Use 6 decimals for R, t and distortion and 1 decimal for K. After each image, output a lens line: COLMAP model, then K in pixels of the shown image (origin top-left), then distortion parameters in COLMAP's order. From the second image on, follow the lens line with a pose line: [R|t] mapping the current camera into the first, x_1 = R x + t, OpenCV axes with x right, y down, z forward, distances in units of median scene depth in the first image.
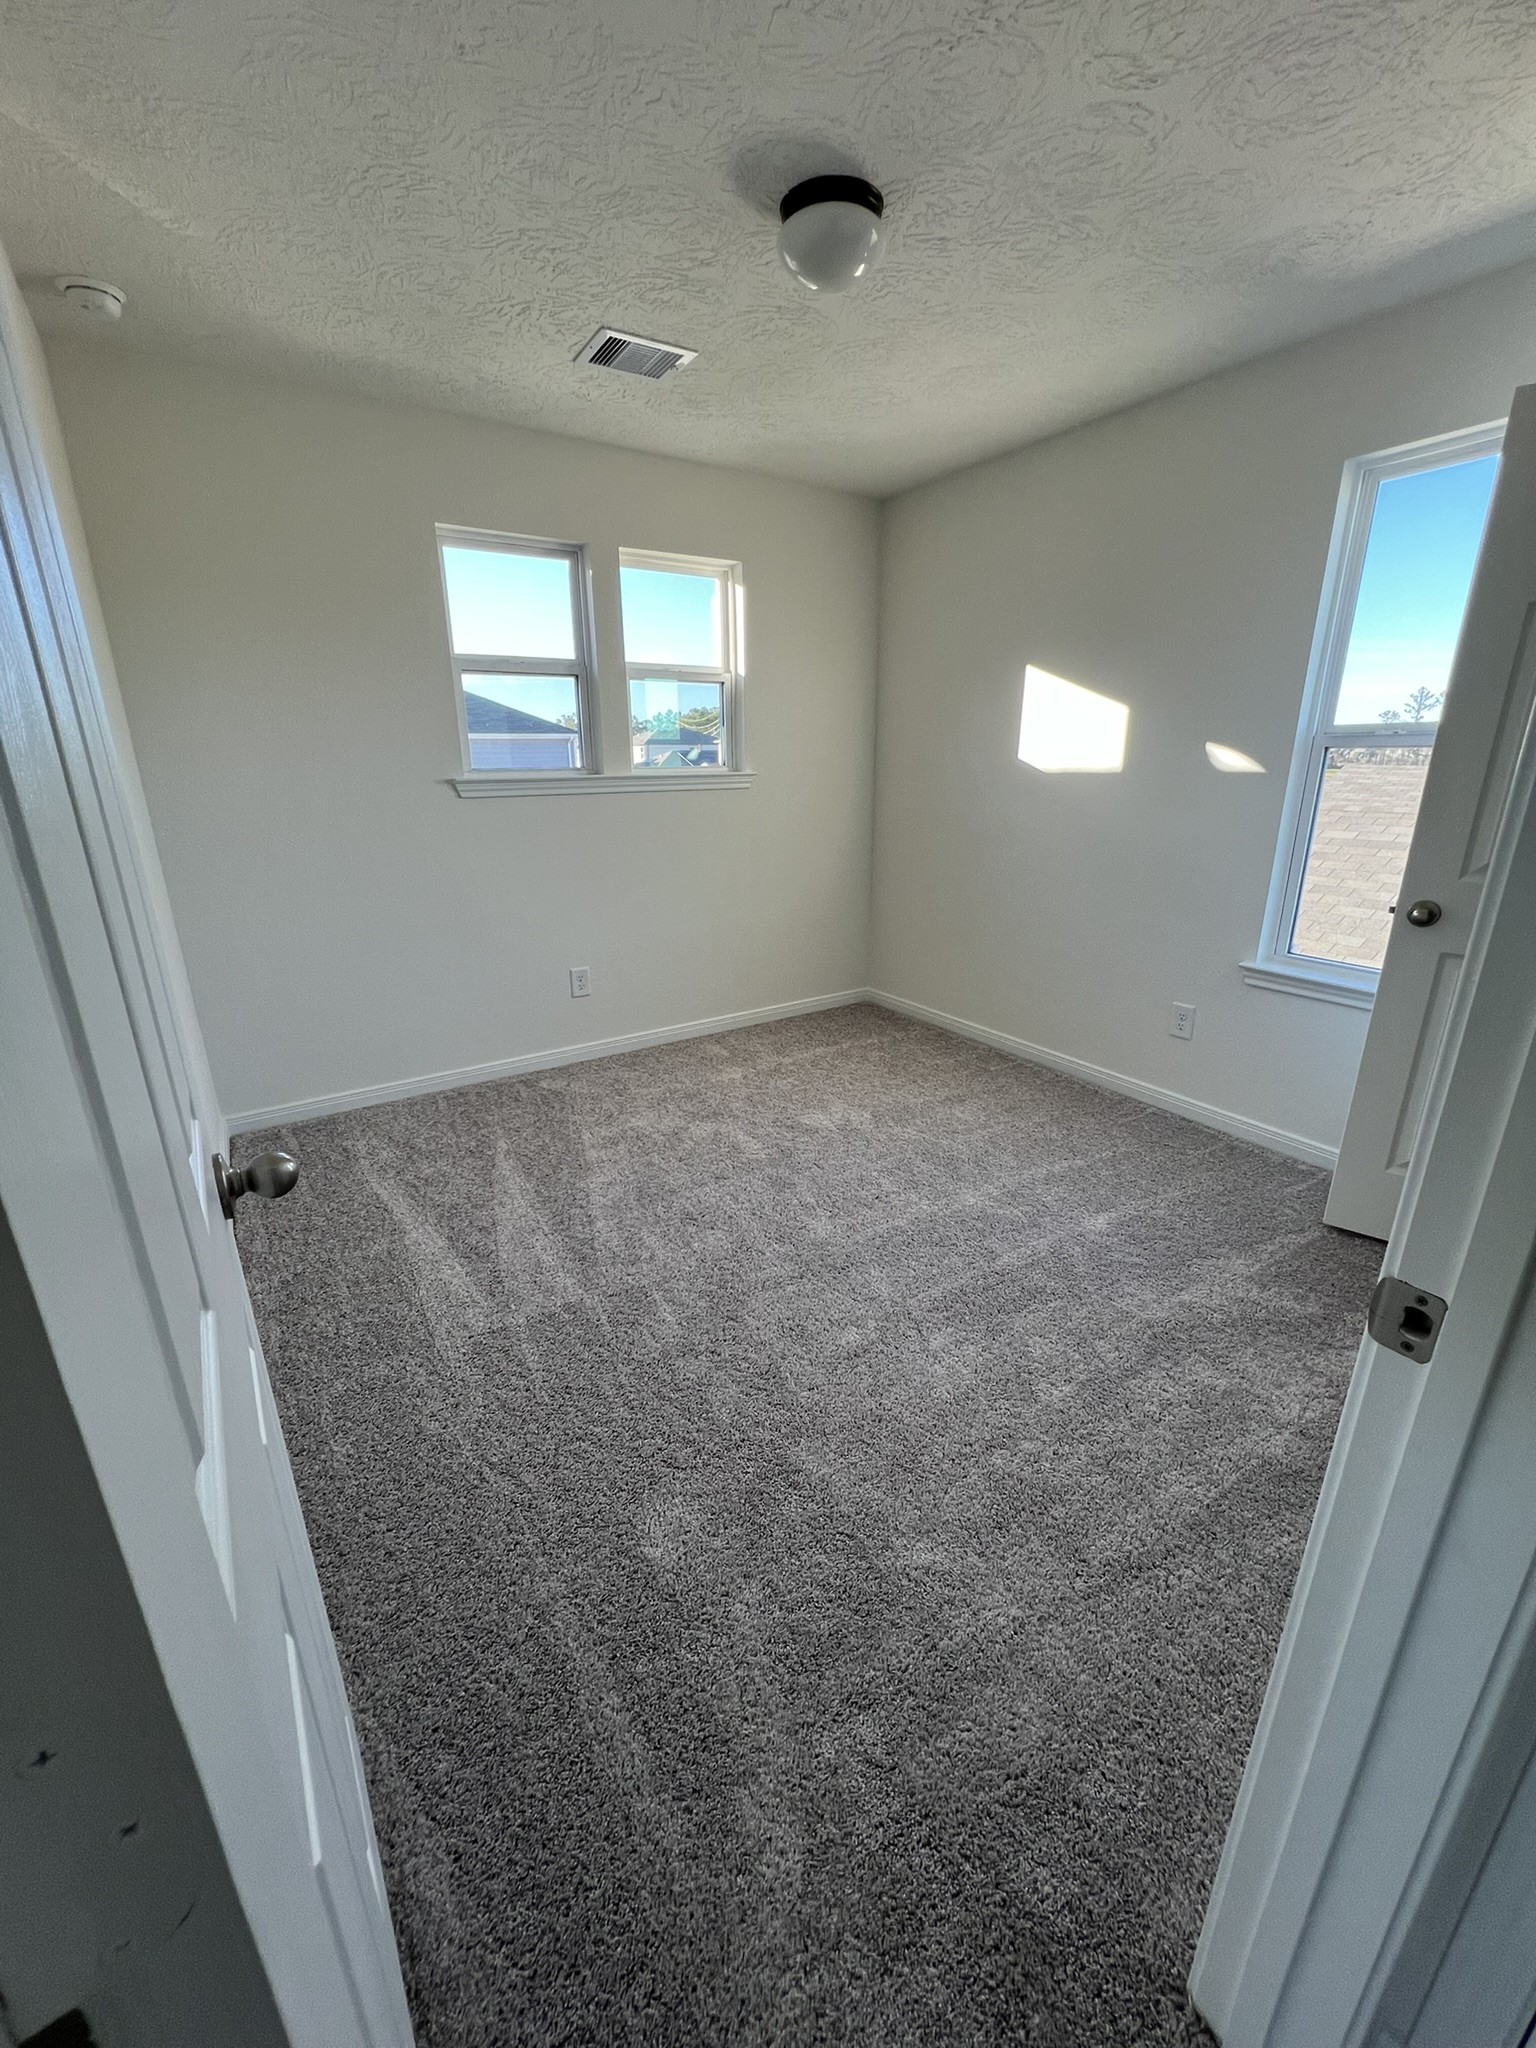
lens RADIAL K [[820.3, 0, 773.7], [0, 820.3, 1021.0], [0, 0, 1]] dist [0.004438, 0.000066]
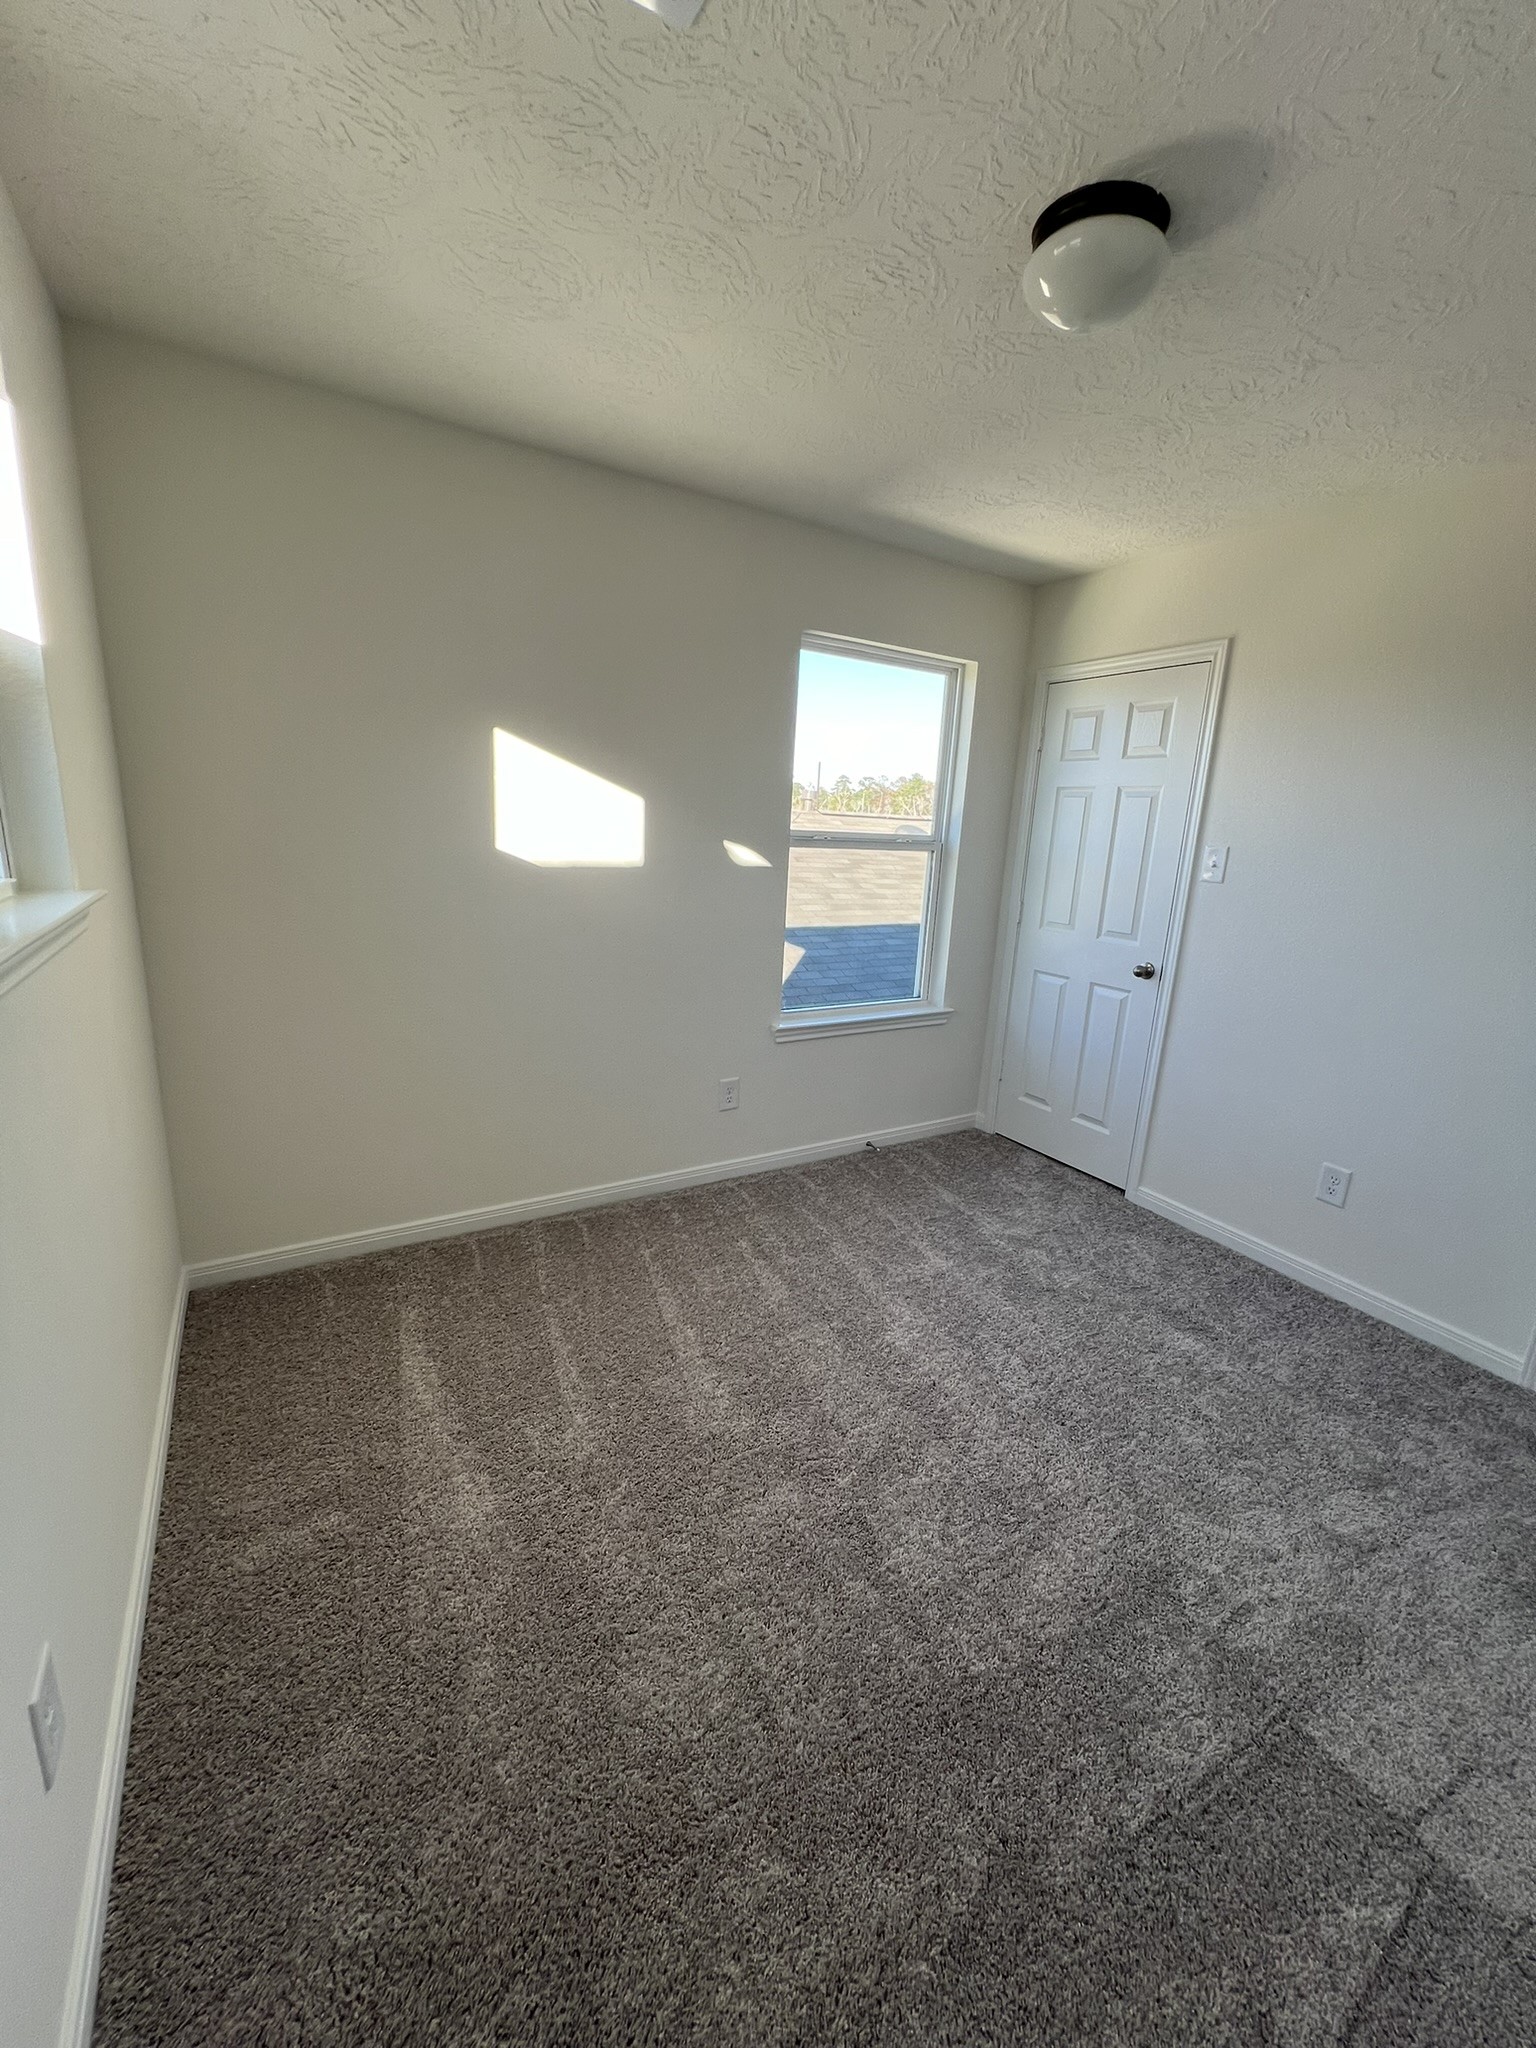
lens RADIAL K [[820.3, 0, 775.6], [0, 820.3, 1026.7], [0, 0, 1]] dist [0.004438, 0.000066]
pose [[0.037296, -0.222306, 0.974263, -0.515870], [0.270571, 0.940771, 0.204306, -0.281472], [-0.961977, 0.255988, 0.095237, 0.811909]]
